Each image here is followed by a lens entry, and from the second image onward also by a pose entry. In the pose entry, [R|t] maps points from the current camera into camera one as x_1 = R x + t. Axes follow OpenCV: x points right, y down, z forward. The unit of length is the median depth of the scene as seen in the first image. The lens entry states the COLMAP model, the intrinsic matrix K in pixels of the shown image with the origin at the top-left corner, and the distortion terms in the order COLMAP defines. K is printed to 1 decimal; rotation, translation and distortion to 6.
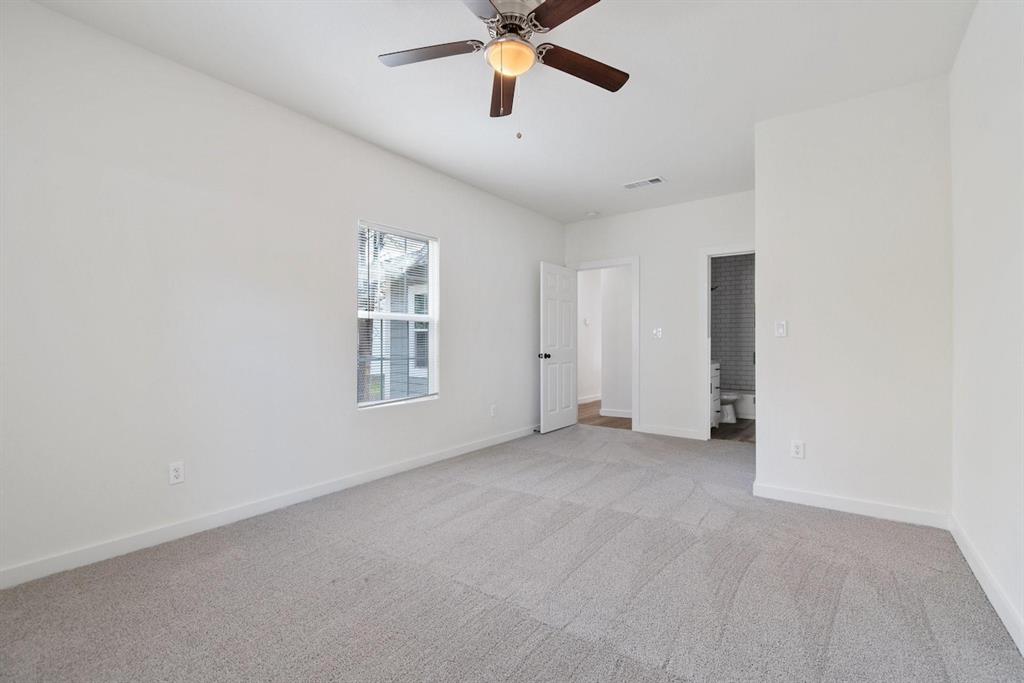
lens RADIAL K [[453.9, 0, 514.8], [0, 453.9, 342.3], [0, 0, 1]] dist [0.003016, -0.000138]
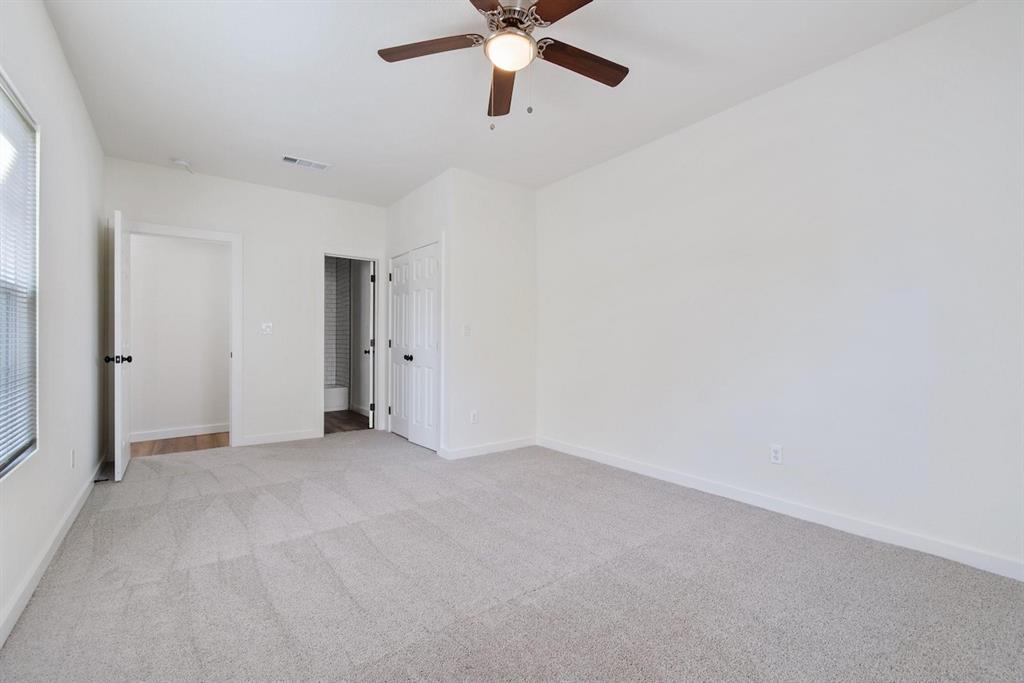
lens RADIAL K [[453.9, 0, 514.8], [0, 453.9, 342.3], [0, 0, 1]] dist [0.003016, -0.000138]
pose [[0.286176, -0.003764, 0.958170, -0.518877], [-0.007391, 0.999954, 0.006135, -0.002669], [-0.958149, -0.008837, 0.286135, 0.372617]]
